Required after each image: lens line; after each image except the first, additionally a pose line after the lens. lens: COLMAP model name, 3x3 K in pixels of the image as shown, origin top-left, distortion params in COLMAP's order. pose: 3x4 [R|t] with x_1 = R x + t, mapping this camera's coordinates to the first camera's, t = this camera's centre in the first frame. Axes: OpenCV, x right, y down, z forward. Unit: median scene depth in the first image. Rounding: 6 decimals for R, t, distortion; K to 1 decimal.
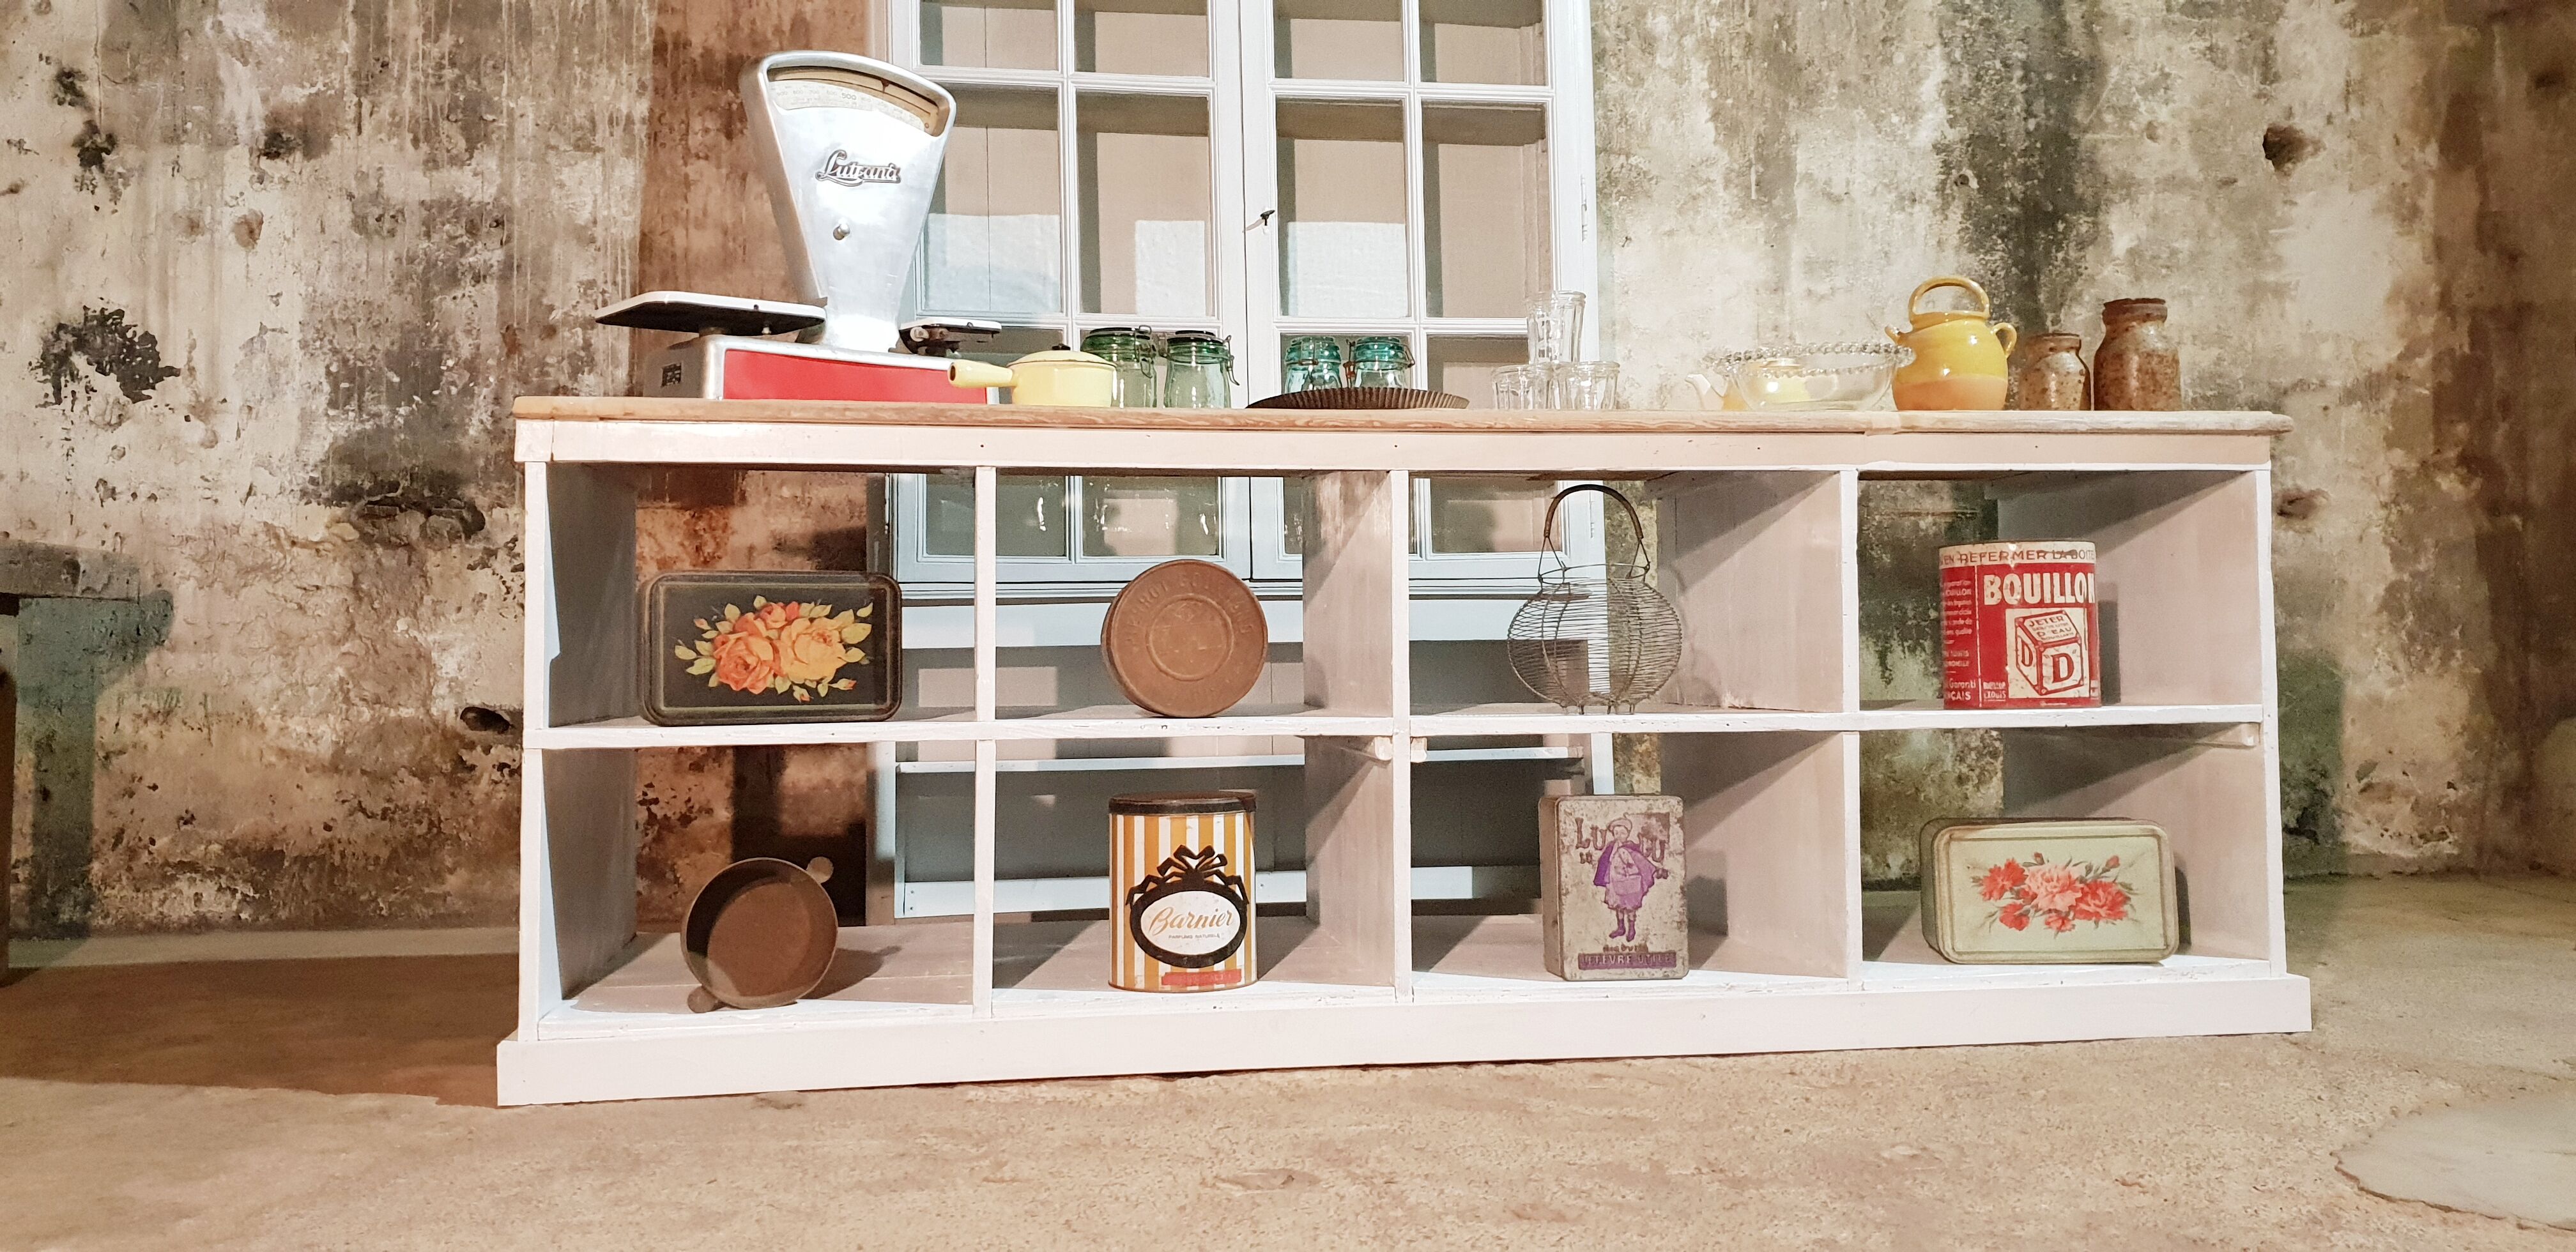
lens RADIAL K [[2024.5, 0, 1278.0], [0, 2024.5, 579.4], [0, 0, 1]] dist [0.014677, 0.004980]
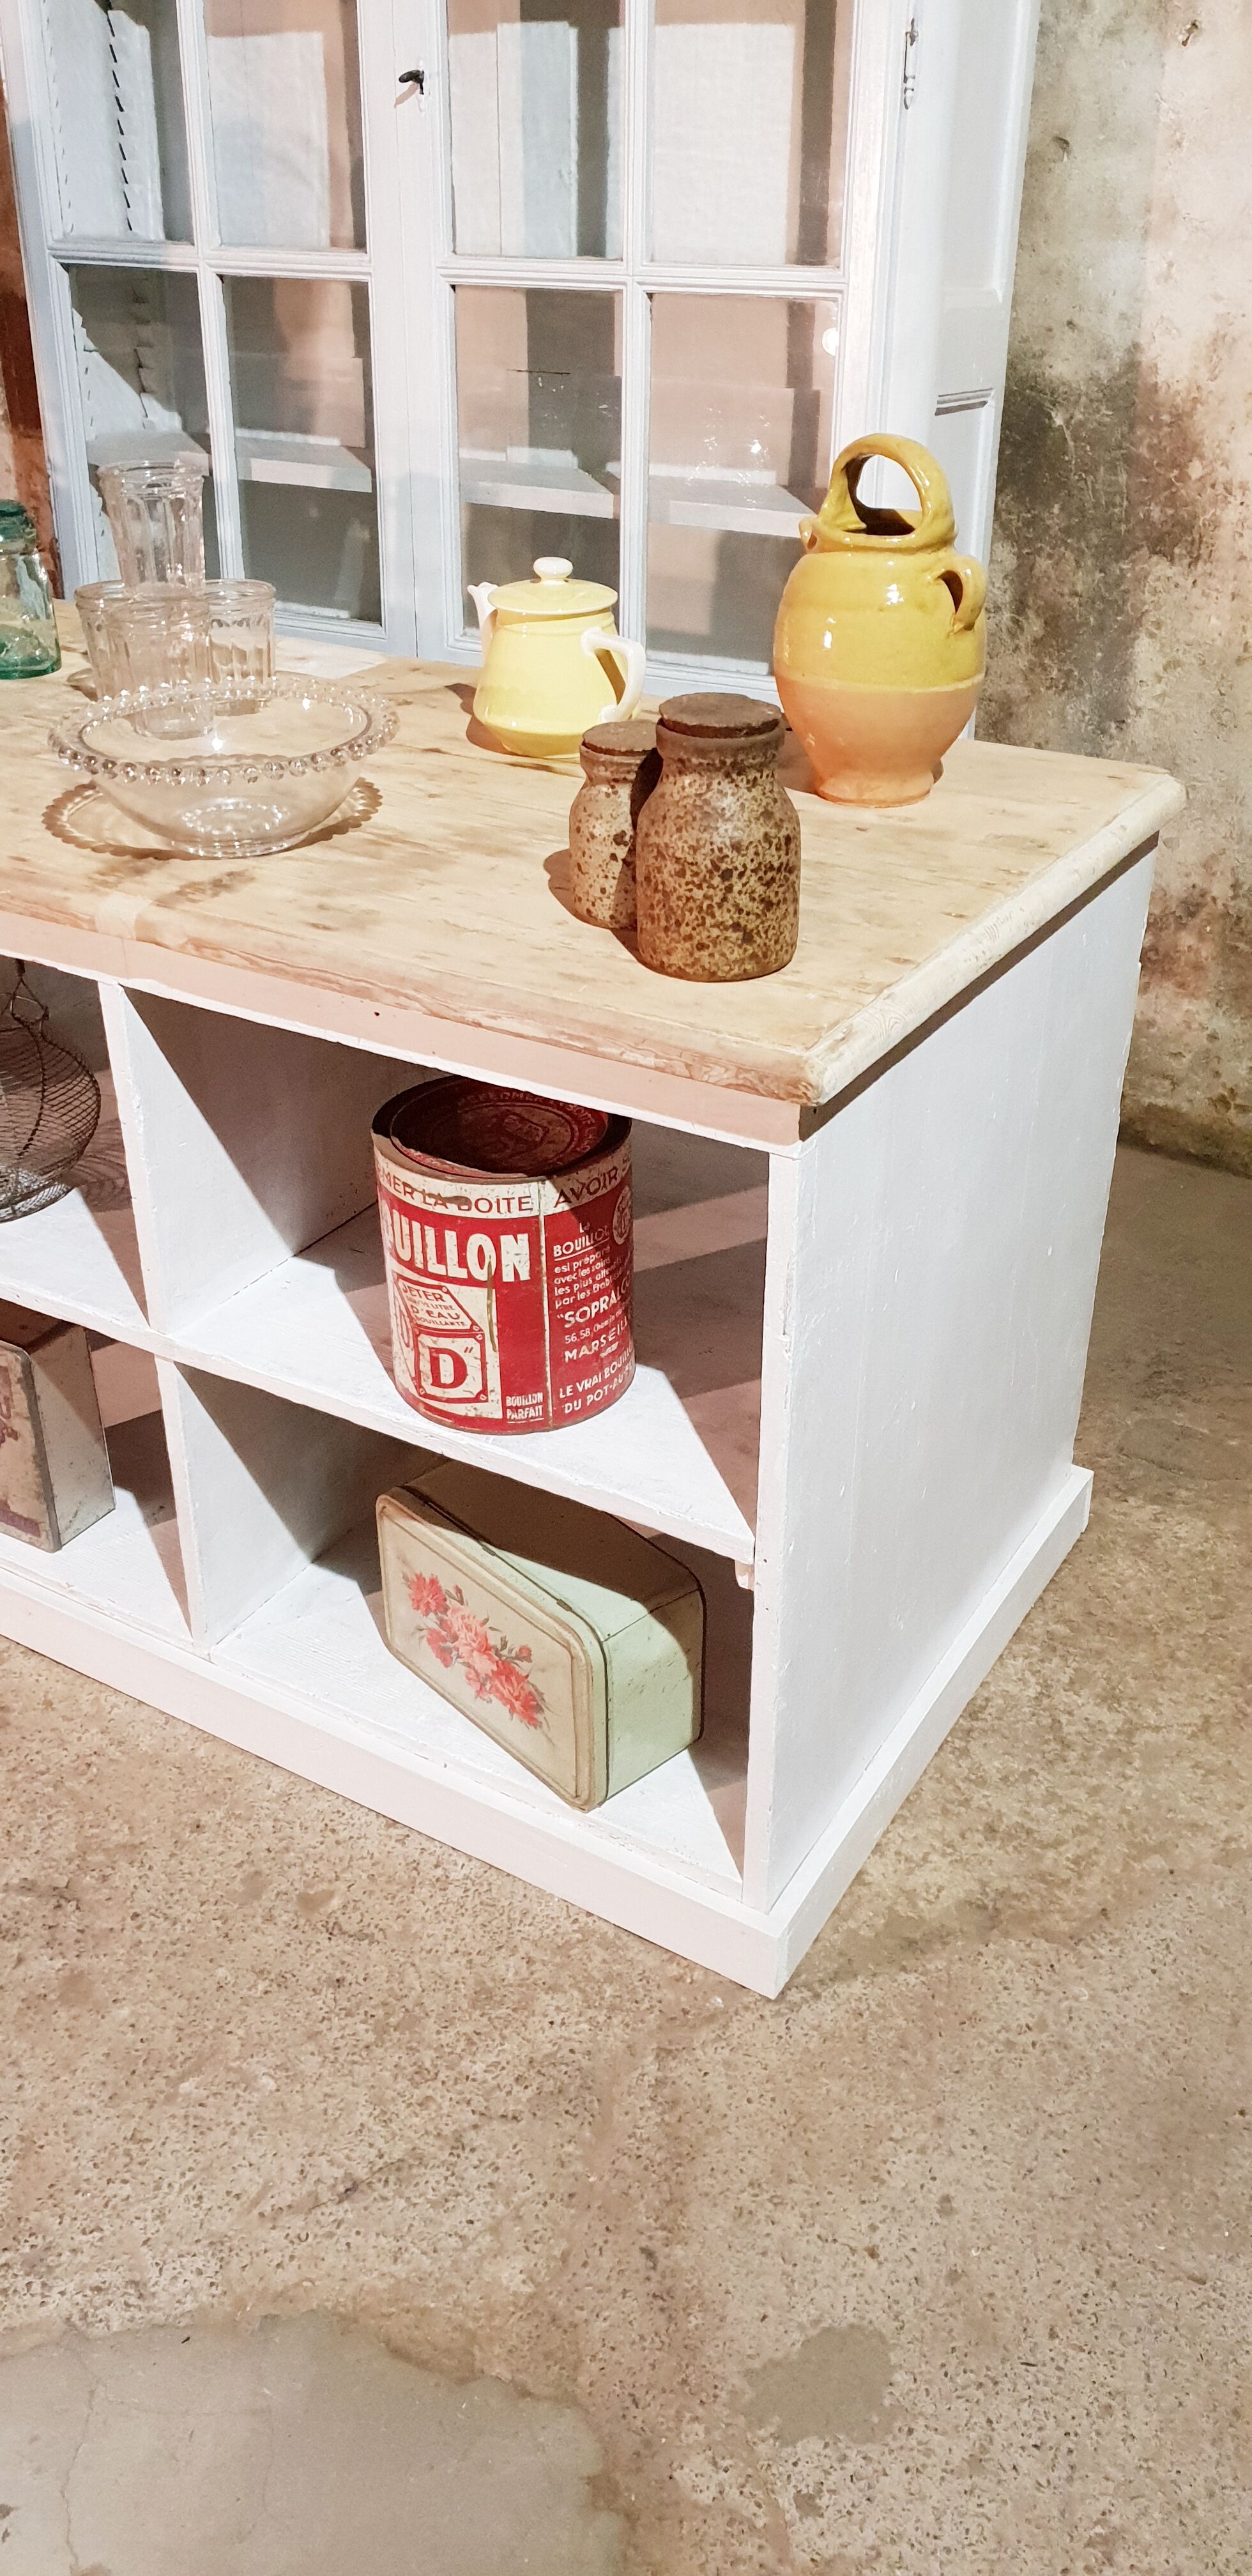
lens RADIAL K [[2024.5, 0, 680.2], [0, 2024.5, 1270.7], [0, 0, 1]] dist [0.014677, 0.004980]
pose [[0.771623, 0.329420, -0.544133, 0.515418], [0.018659, 0.843356, 0.537031, -0.201792], [0.635807, -0.424539, 0.644606, 0.469272]]
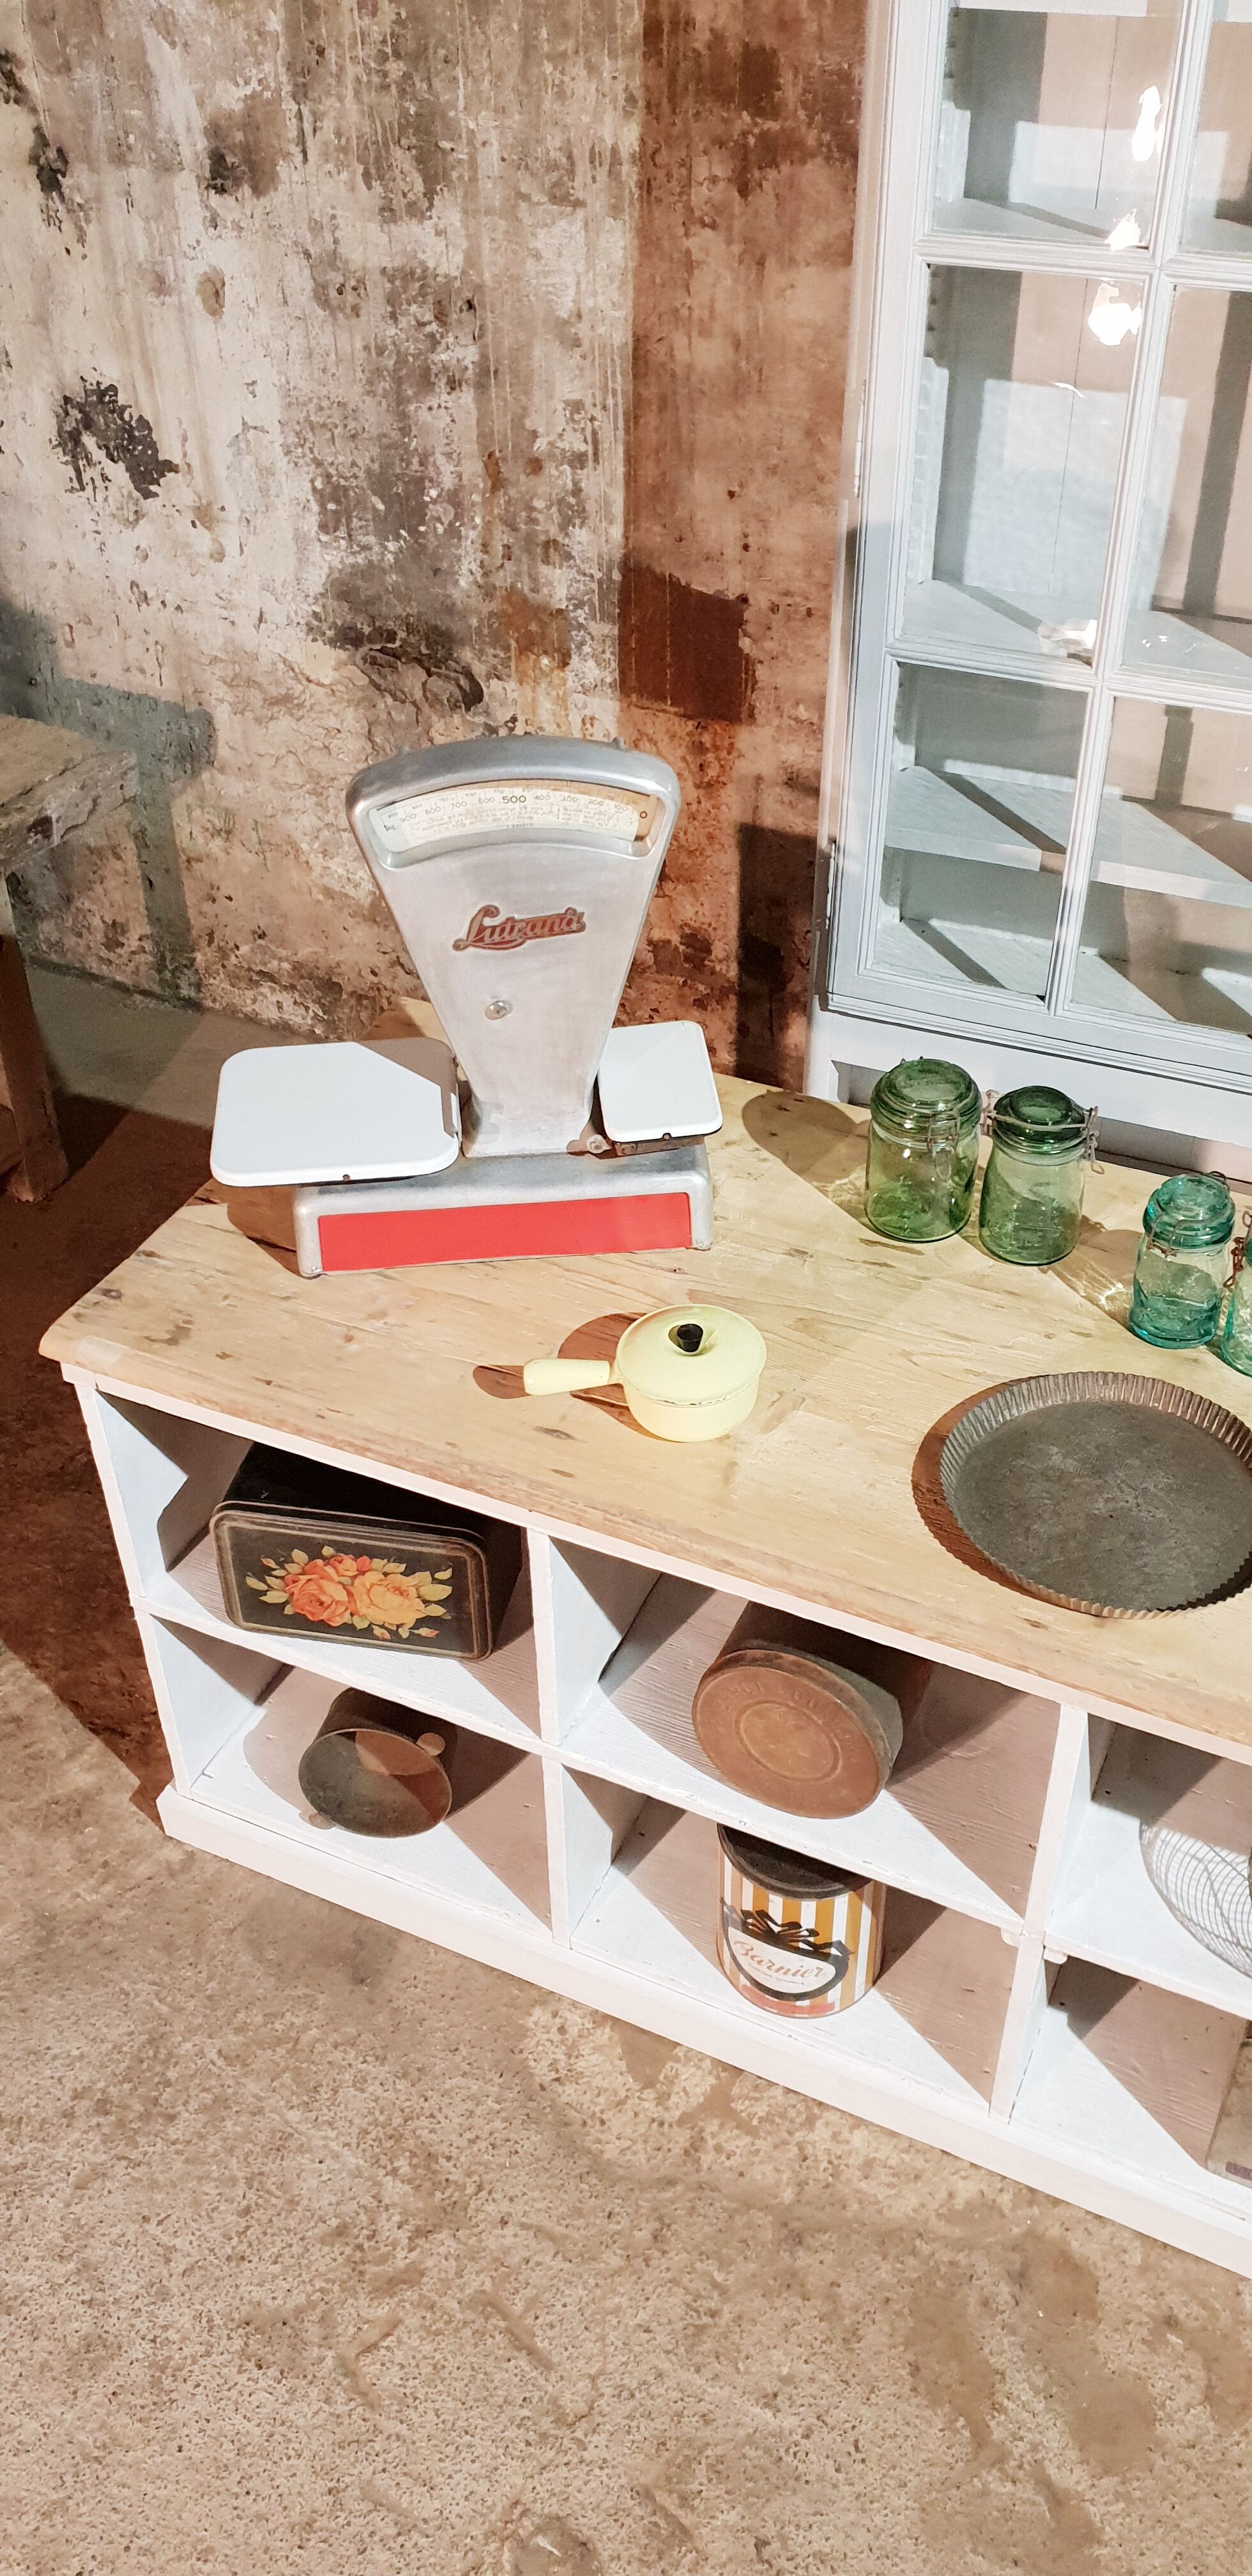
lens RADIAL K [[2024.5, 0, 698.2], [0, 2024.5, 1278.8], [0, 0, 1]] dist [0.014677, 0.004980]
pose [[0.840662, 0.342490, -0.419510, 0.125409], [0.019279, 0.755214, 0.655194, -0.401800], [0.541217, -0.558885, 0.628277, 0.384402]]
